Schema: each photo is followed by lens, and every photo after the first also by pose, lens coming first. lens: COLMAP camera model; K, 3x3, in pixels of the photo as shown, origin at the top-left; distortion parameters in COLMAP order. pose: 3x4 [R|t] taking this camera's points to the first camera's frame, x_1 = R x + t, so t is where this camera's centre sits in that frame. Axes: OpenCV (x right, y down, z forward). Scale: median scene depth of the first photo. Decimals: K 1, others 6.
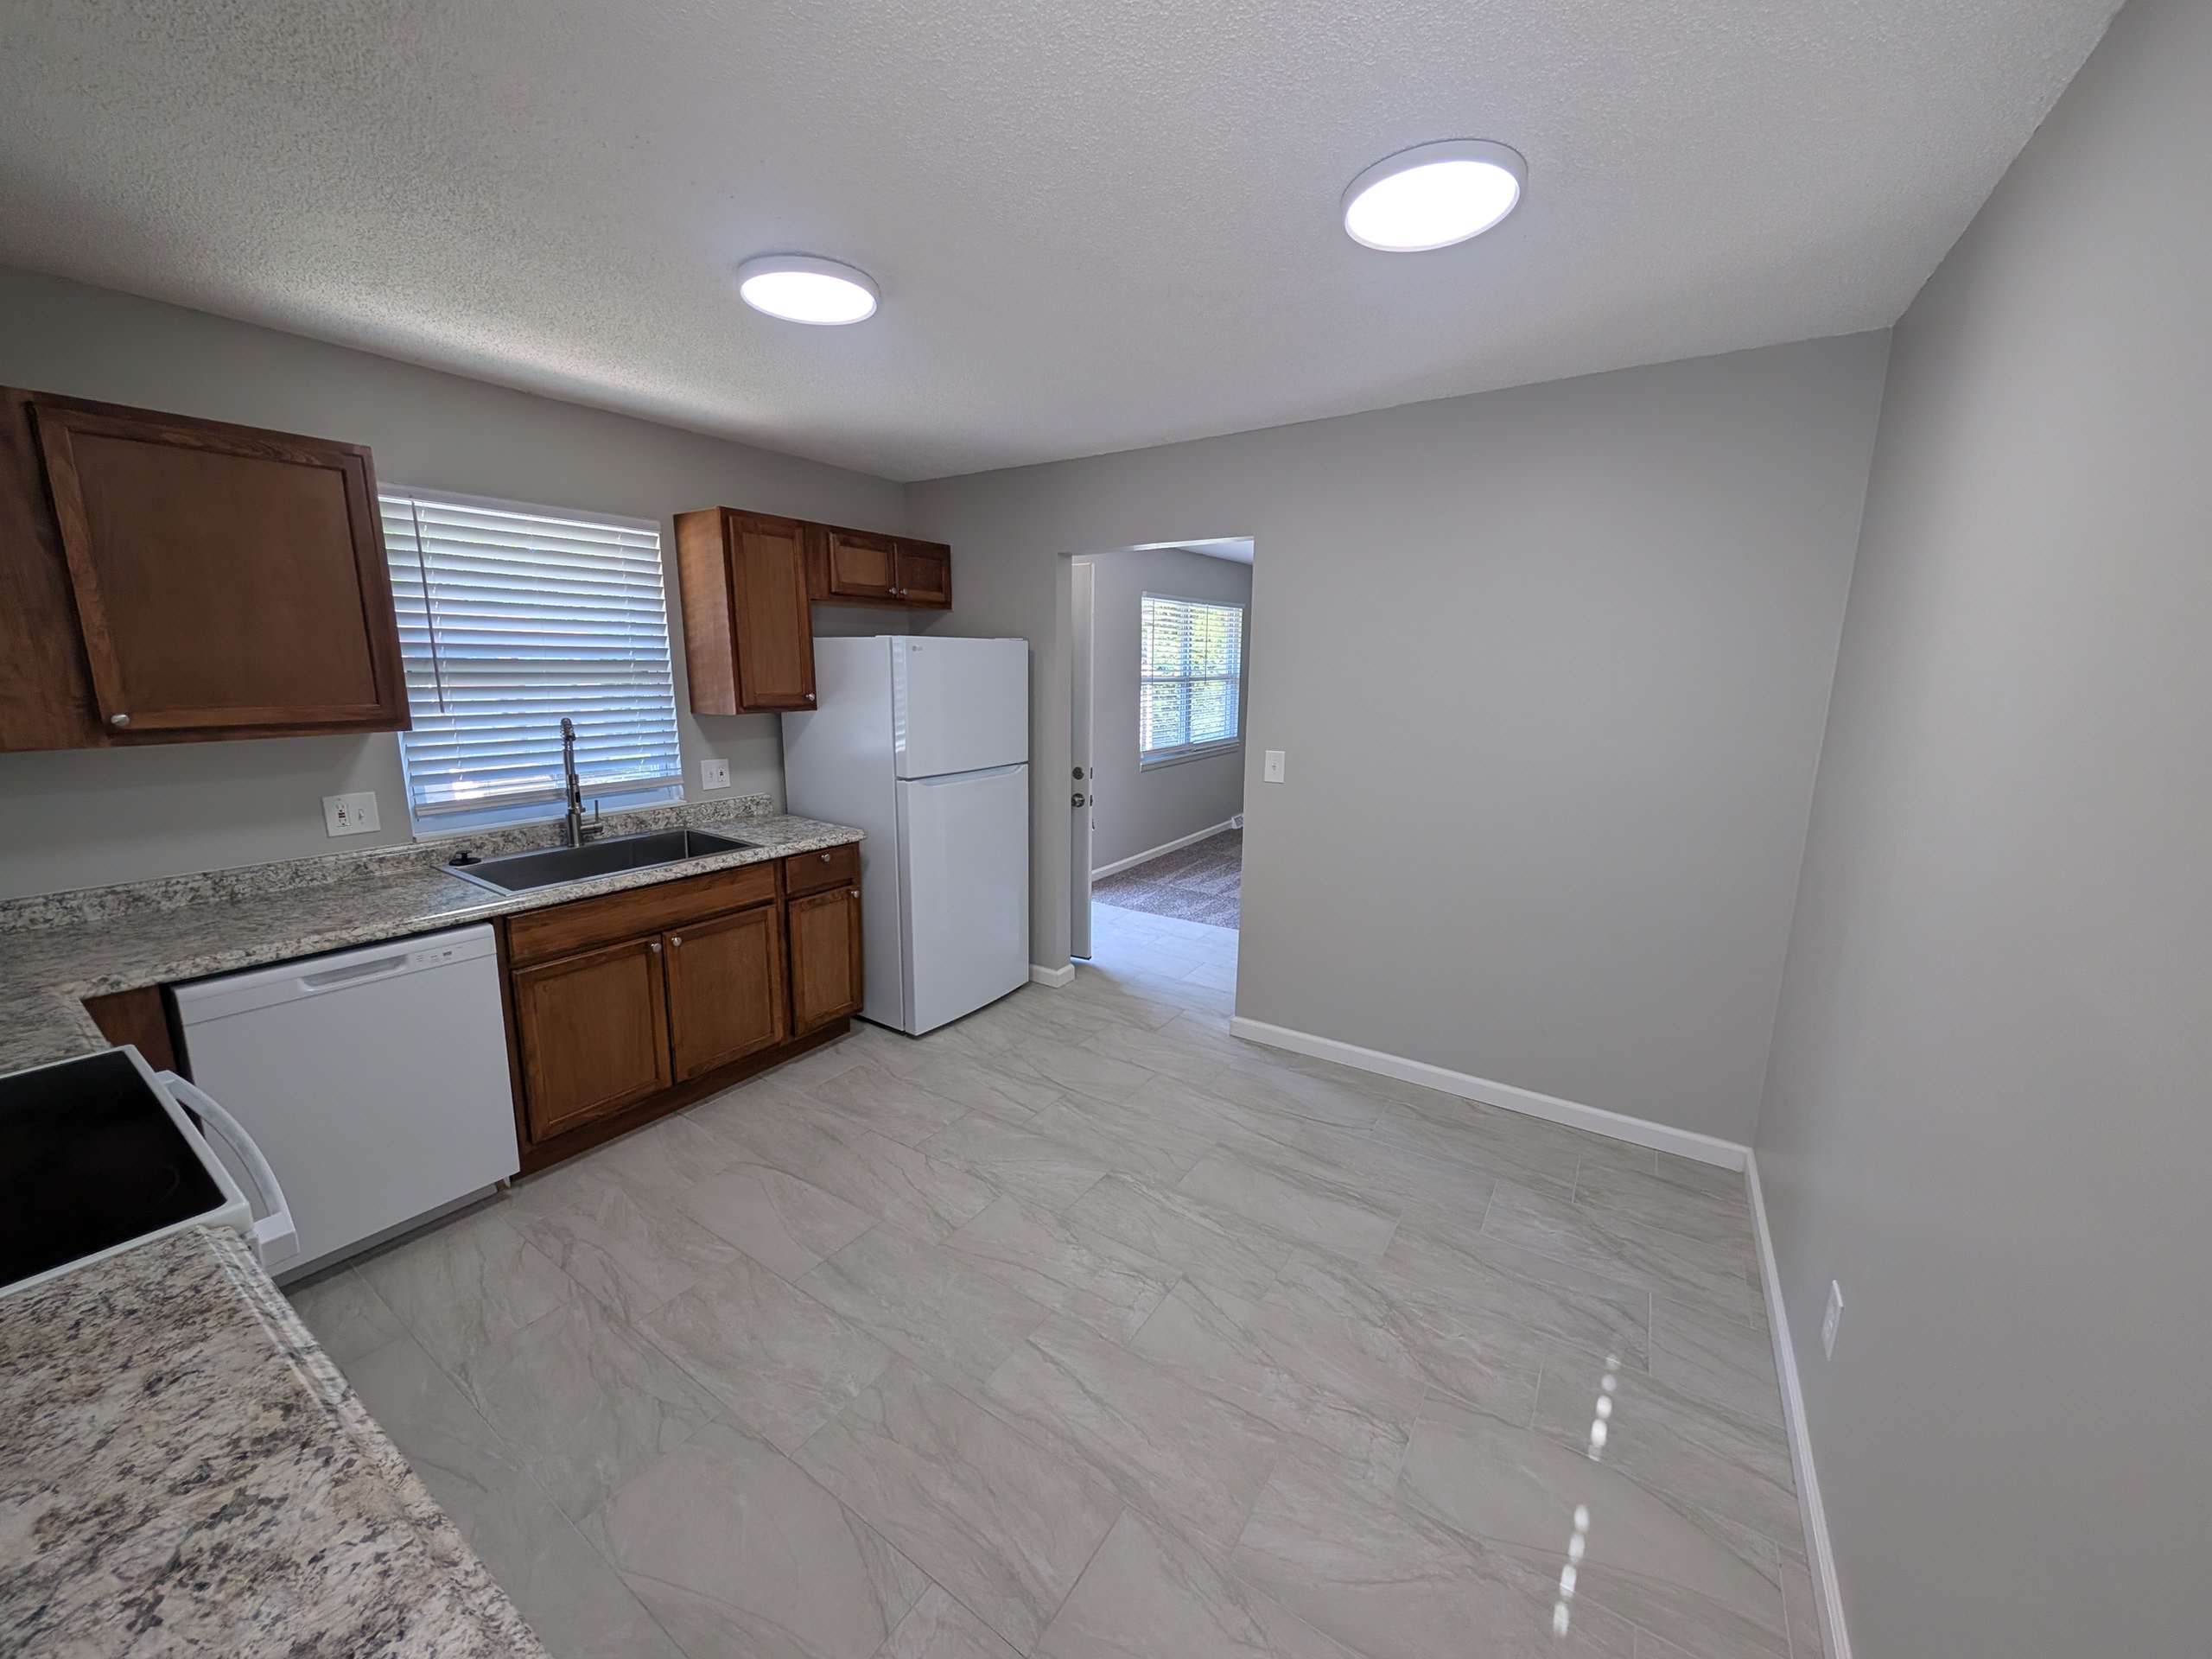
lens RADIAL K [[830.6, 0, 1095.7], [0, 830.6, 819.2], [0, 0, 1]] dist [0.001107, 0.000261]
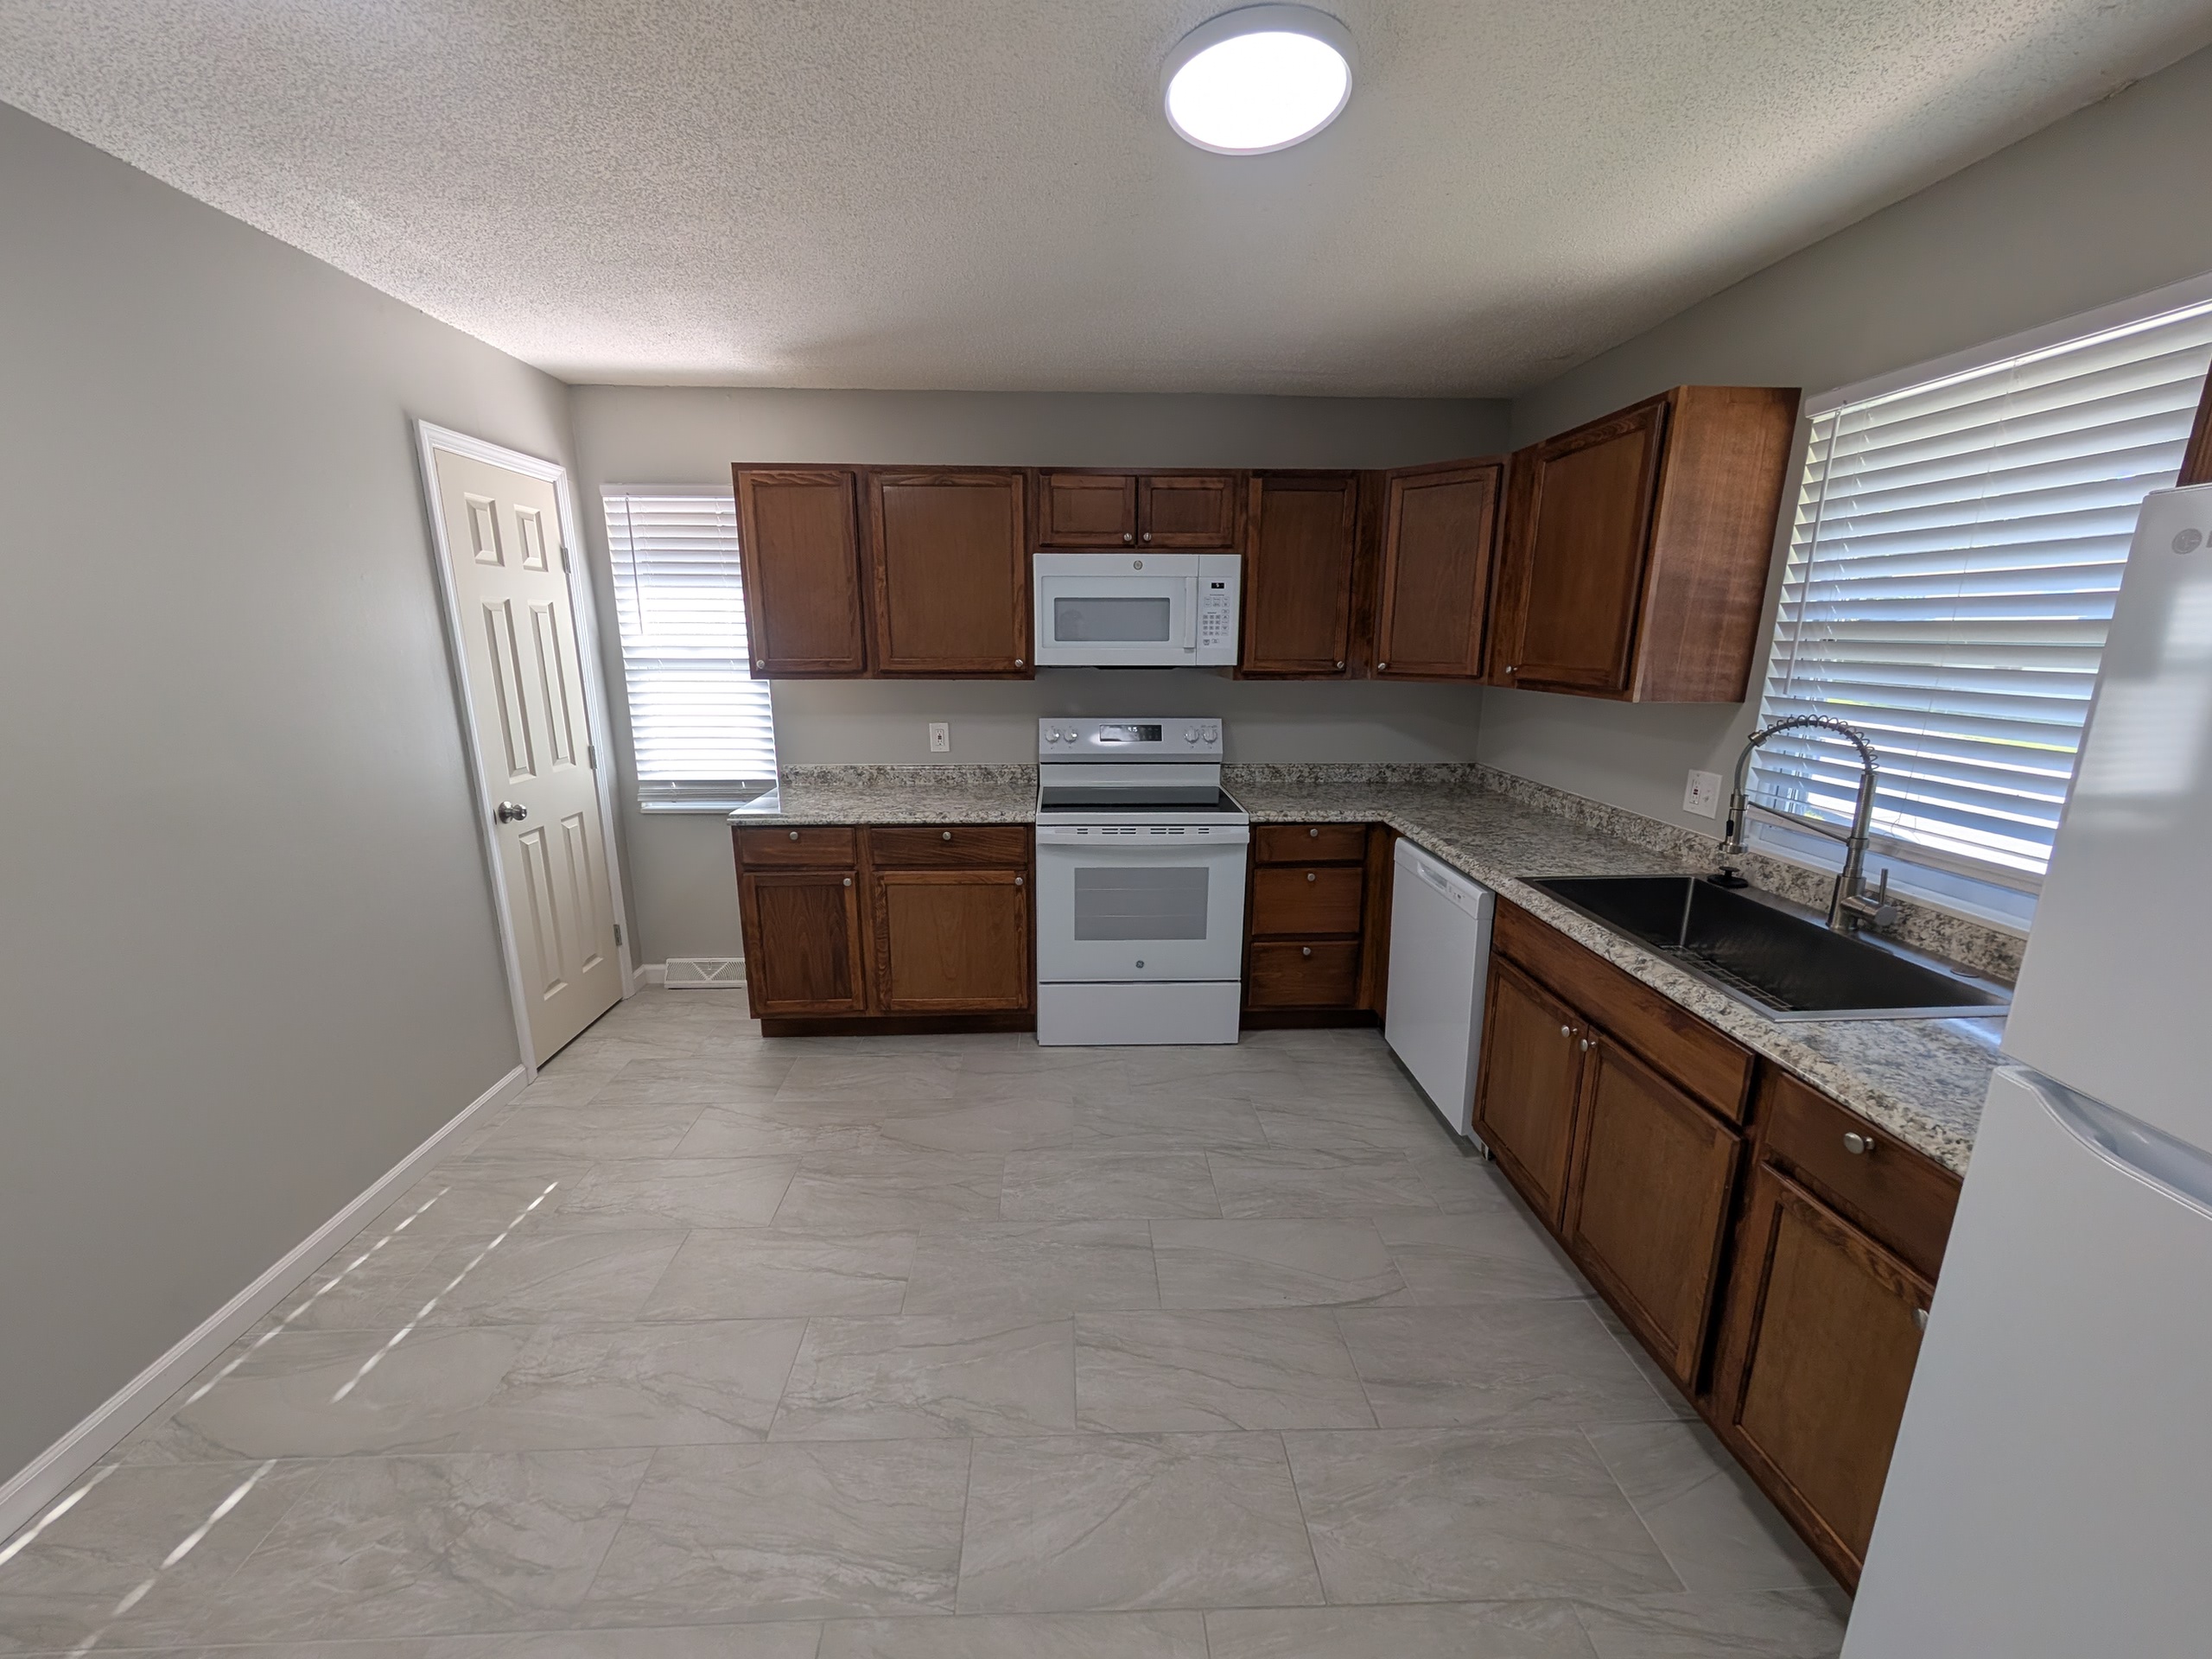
lens RADIAL K [[830.6, 0, 1090.5], [0, 830.6, 828.3], [0, 0, 1]] dist [0.001107, 0.000261]
pose [[-0.810482, 0.126415, -0.571960, 0.220081], [-0.115788, 0.922593, 0.367988, -0.262562], [0.574205, 0.364474, -0.733108, 1.465318]]
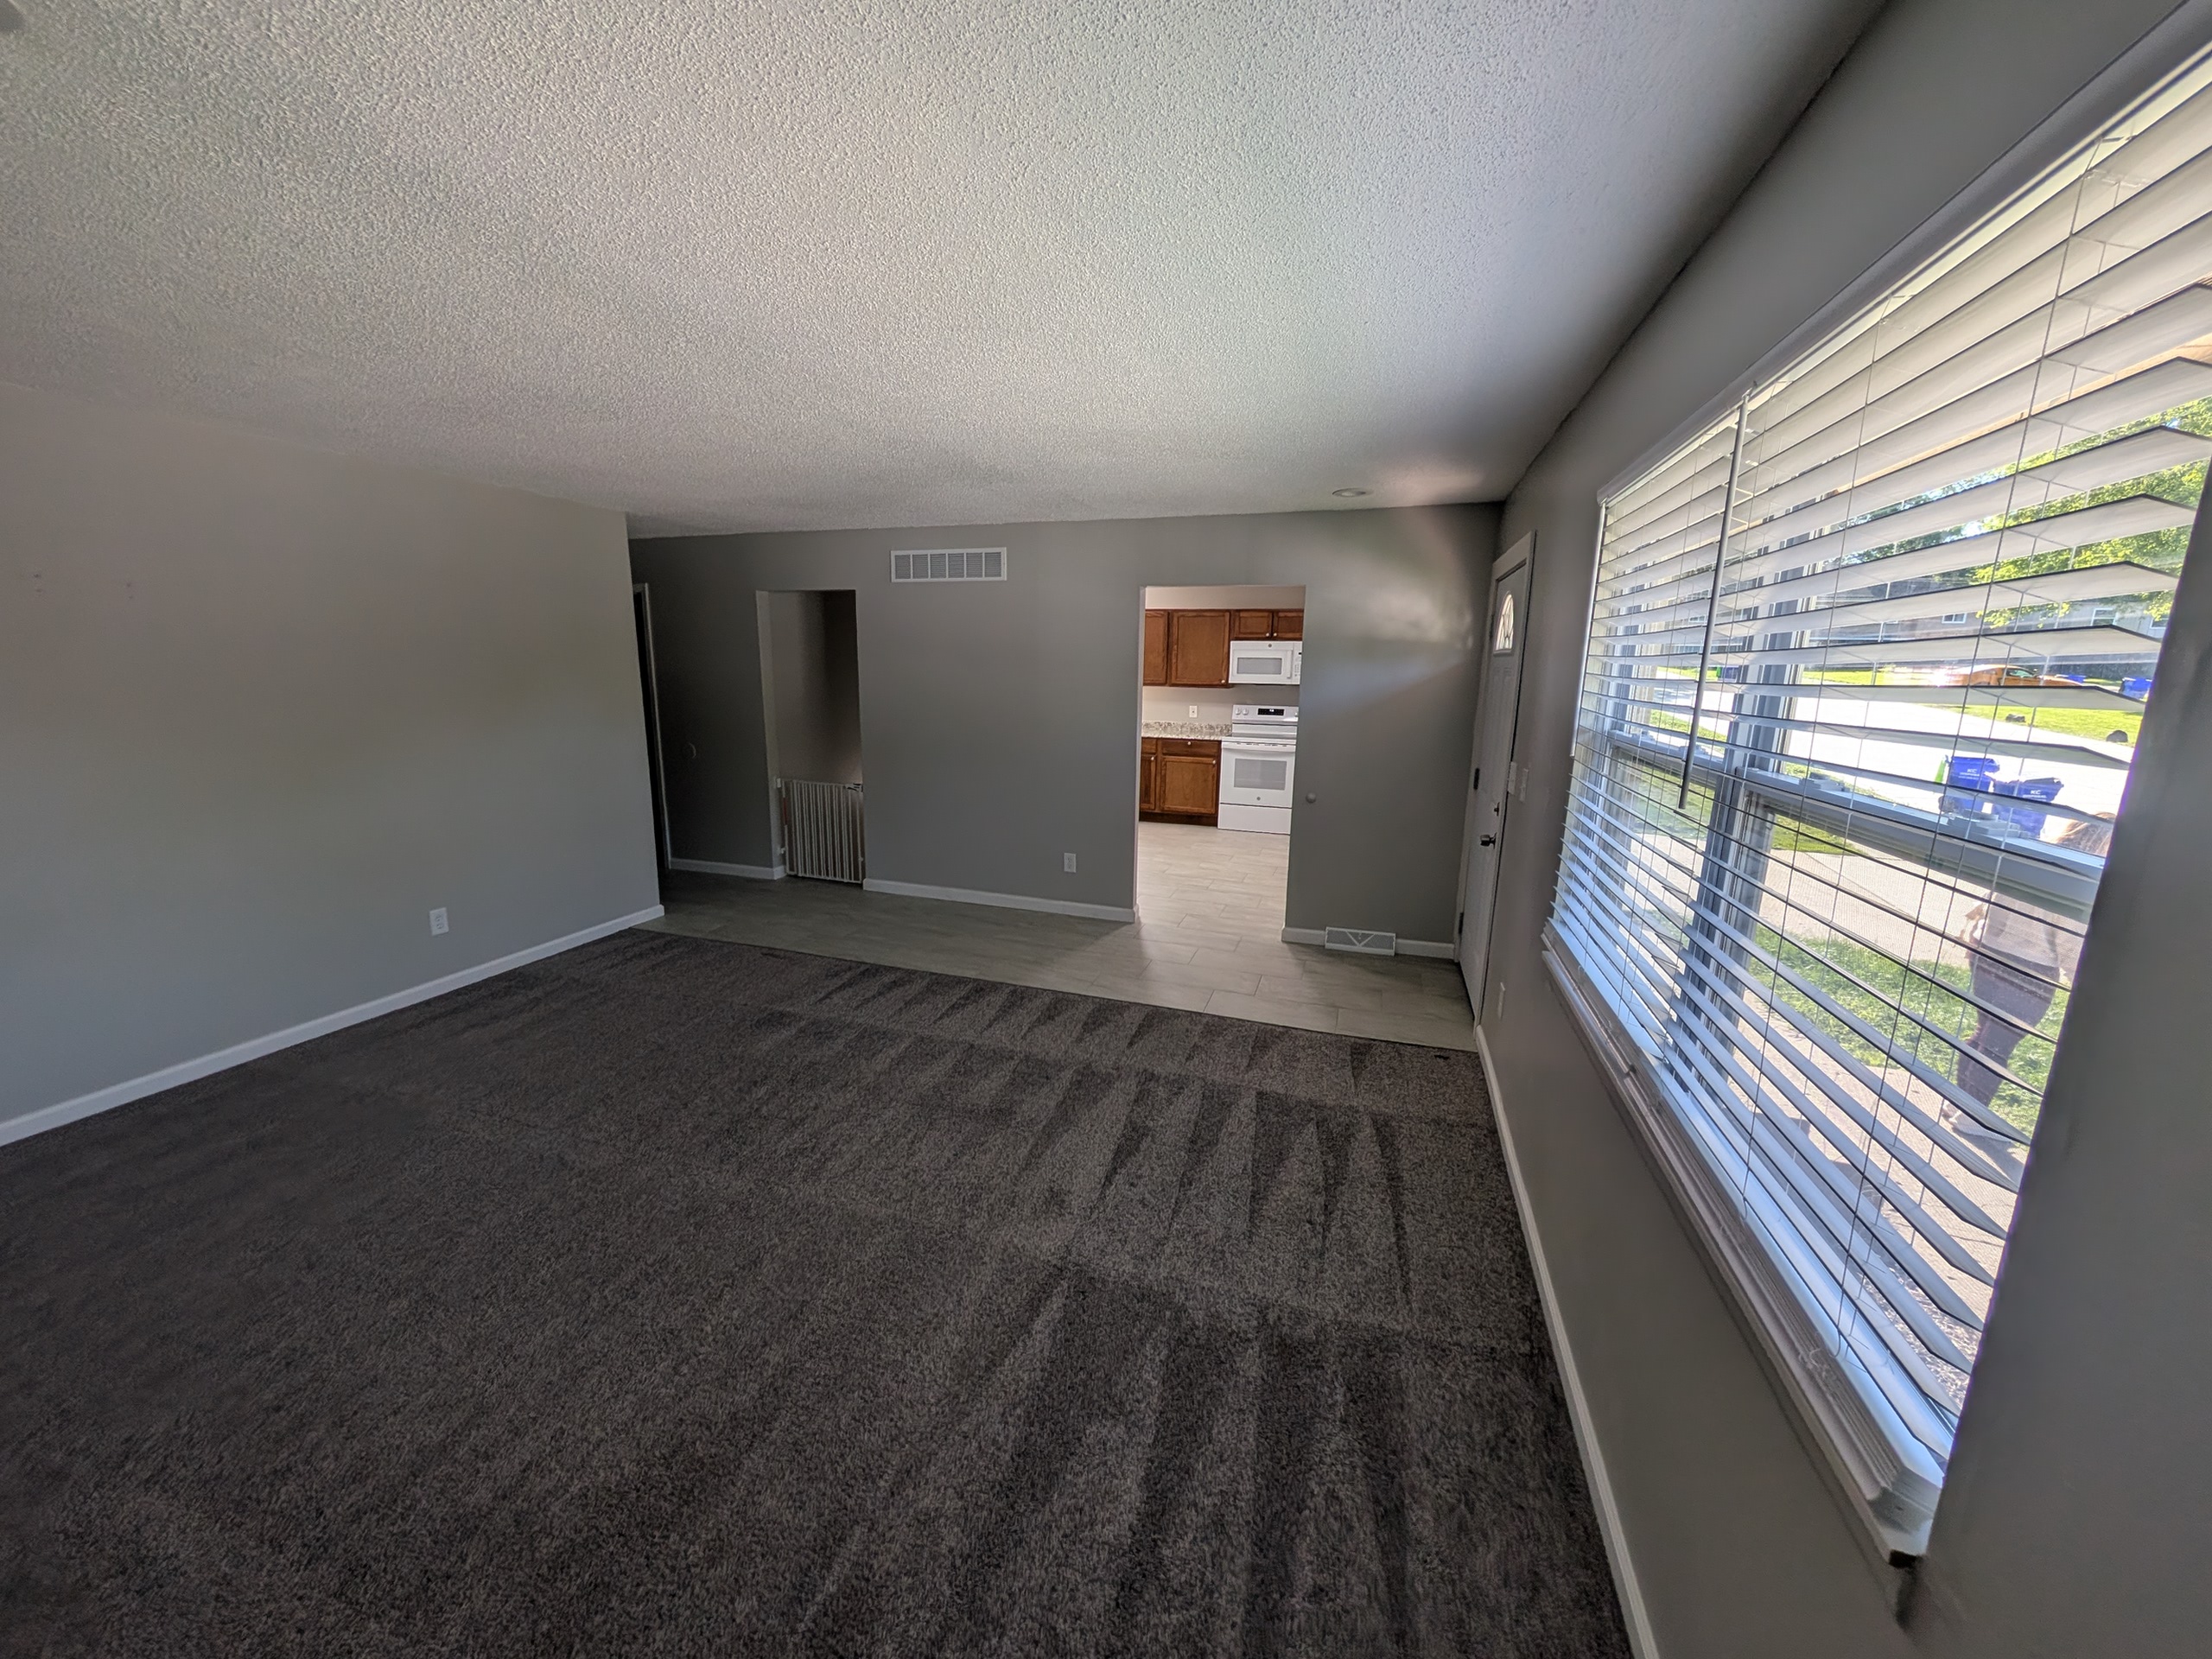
lens RADIAL K [[830.6, 0, 1107.5], [0, 830.6, 832.4], [0, 0, 1]] dist [0.001107, 0.000261]
pose [[-0.961036, 0.030982, -0.274680, 0.674133], [-0.074529, 0.927857, 0.365413, -0.502813], [0.266185, 0.371647, -0.889395, 2.730084]]
